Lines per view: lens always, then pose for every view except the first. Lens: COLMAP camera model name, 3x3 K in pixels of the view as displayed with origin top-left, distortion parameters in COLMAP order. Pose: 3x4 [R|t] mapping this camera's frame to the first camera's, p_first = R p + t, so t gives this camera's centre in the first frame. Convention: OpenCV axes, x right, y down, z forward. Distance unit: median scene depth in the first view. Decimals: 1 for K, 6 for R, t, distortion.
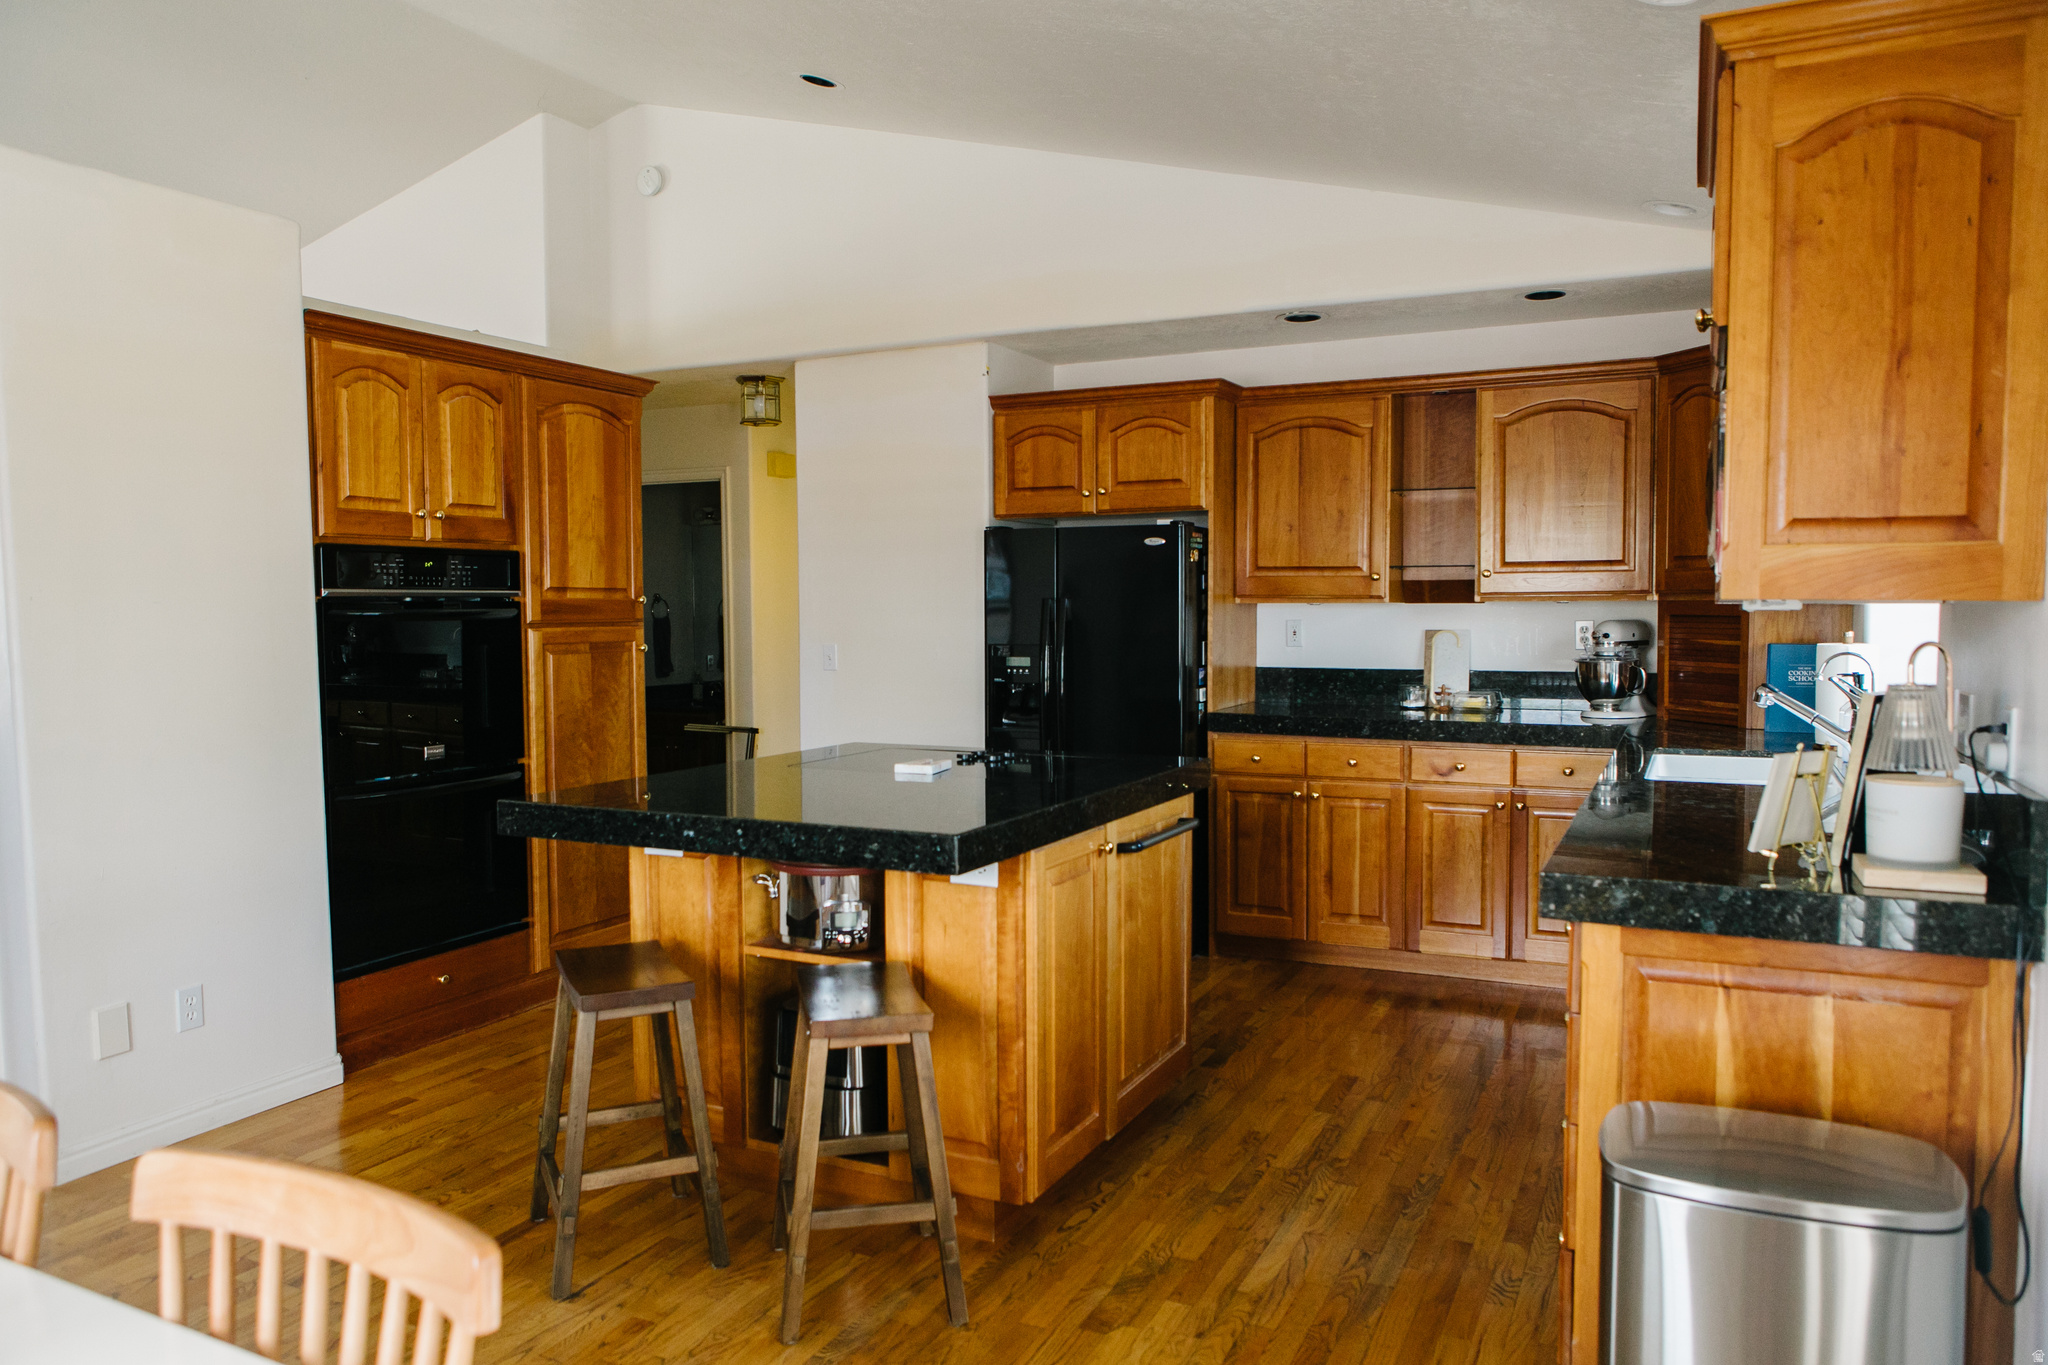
lens RADIAL K [[1385.2, 0, 1022.6], [0, 1385.2, 685.7], [0, 0, 1]] dist [-0.026132, 0.019864]
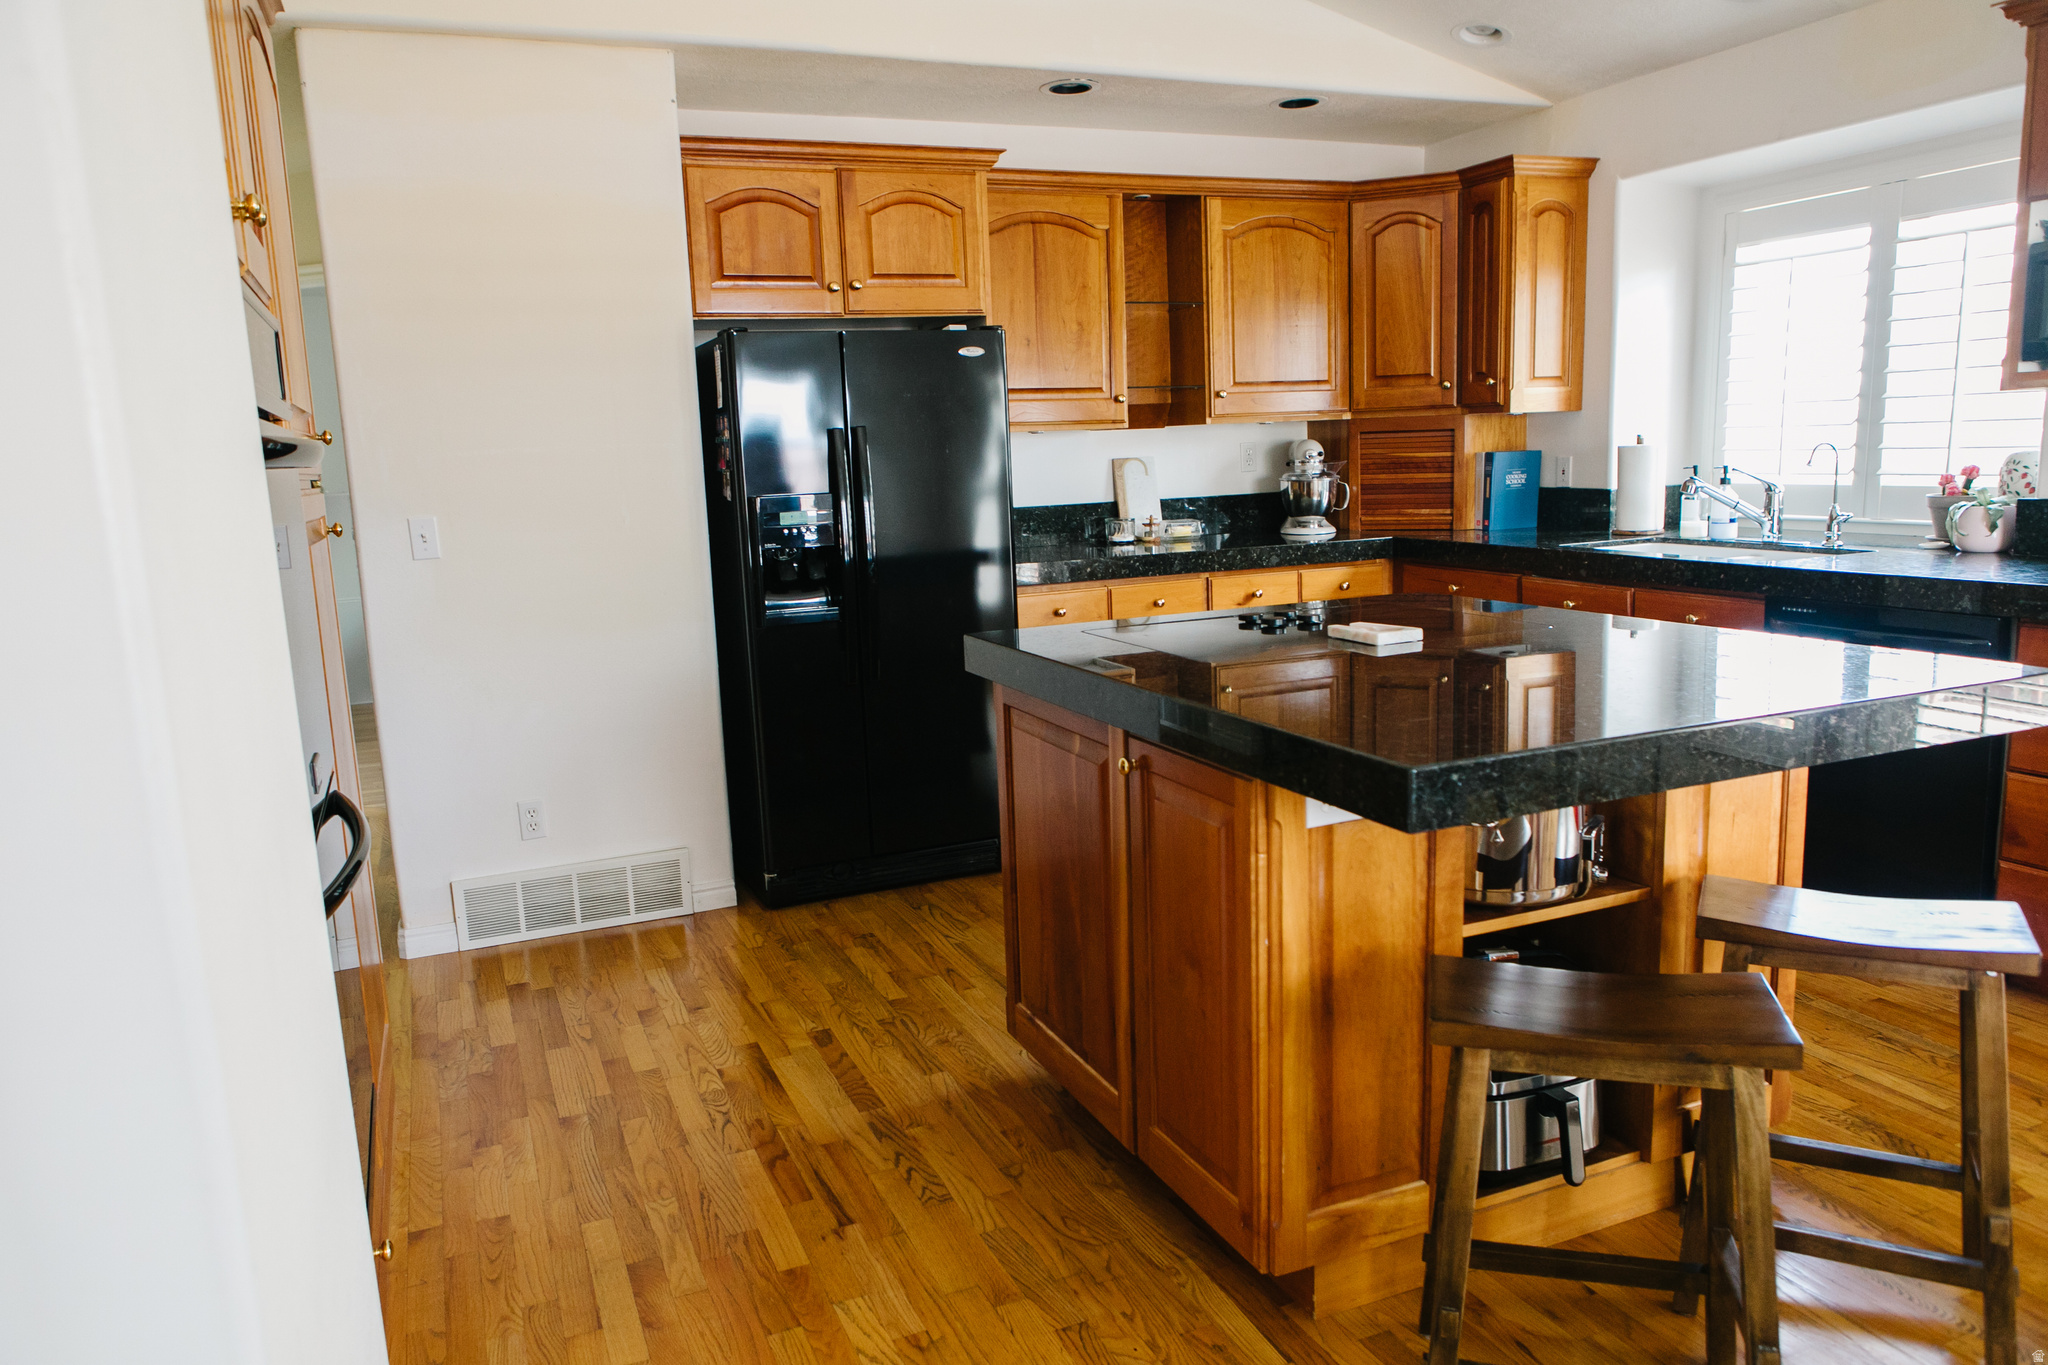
lens RADIAL K [[1408.8, 0, 1024.0], [0, 1408.8, 682.5], [0, 0, 1]] dist [-0.026900, 0.027494]
pose [[0.656857, -0.148463, 0.739255, -0.490839], [0.077640, 0.988530, 0.129538, -0.019235], [-0.750007, -0.027692, 0.660850, 0.430112]]
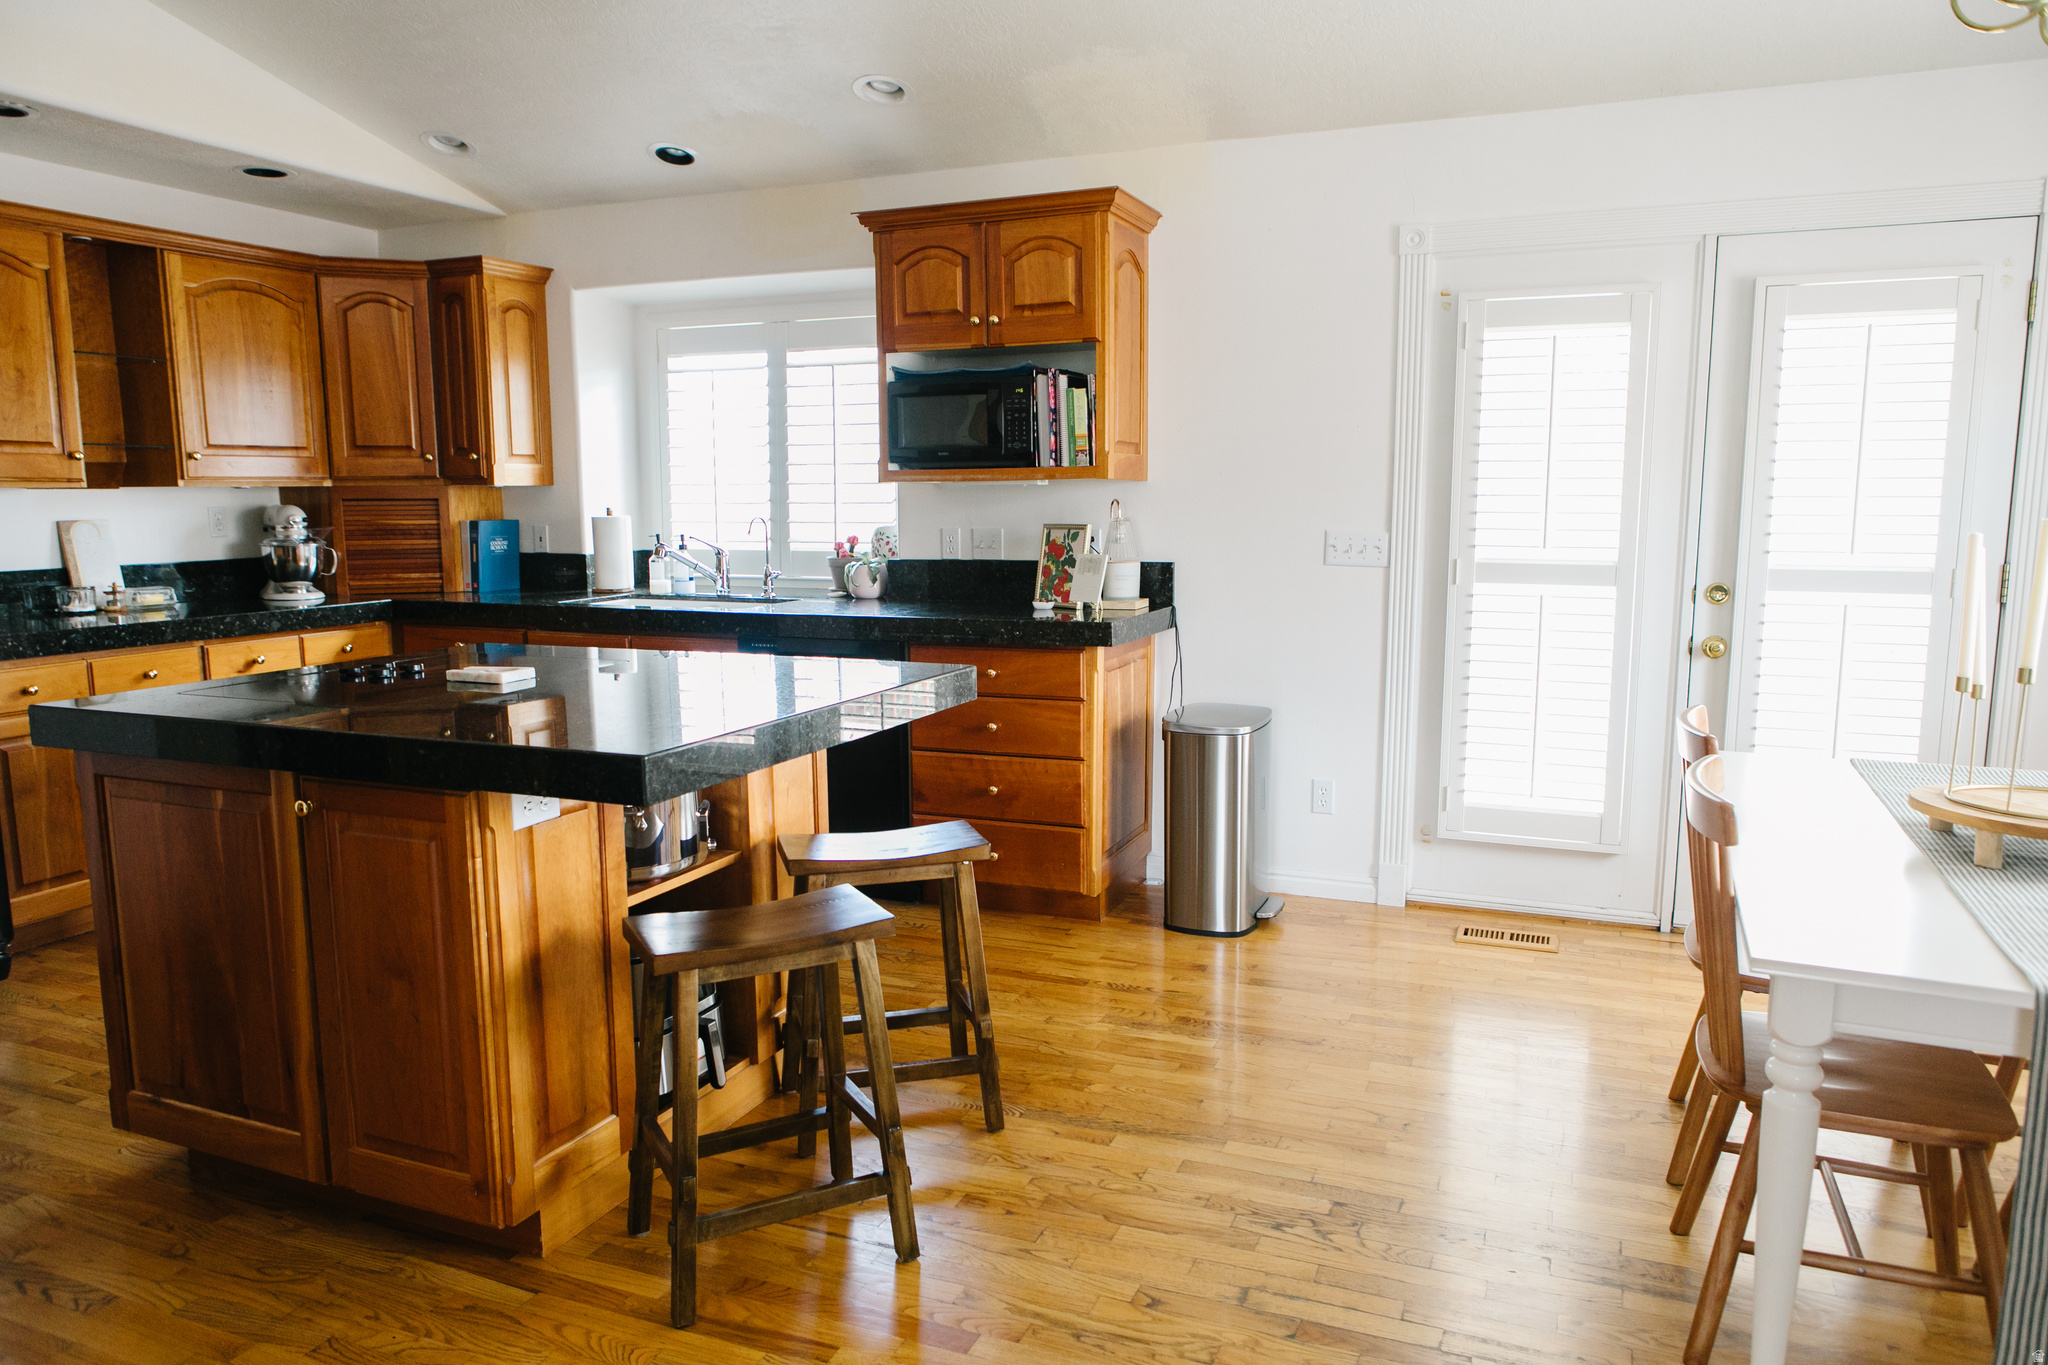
lens RADIAL K [[1385.2, 0, 1022.6], [0, 1385.2, 685.7], [0, 0, 1]] dist [-0.026132, 0.019864]
pose [[-0.055616, -0.135785, 0.989176, -0.605325], [0.060433, 0.988435, 0.139081, -0.022532], [-0.996622, 0.067514, -0.046767, 0.478690]]
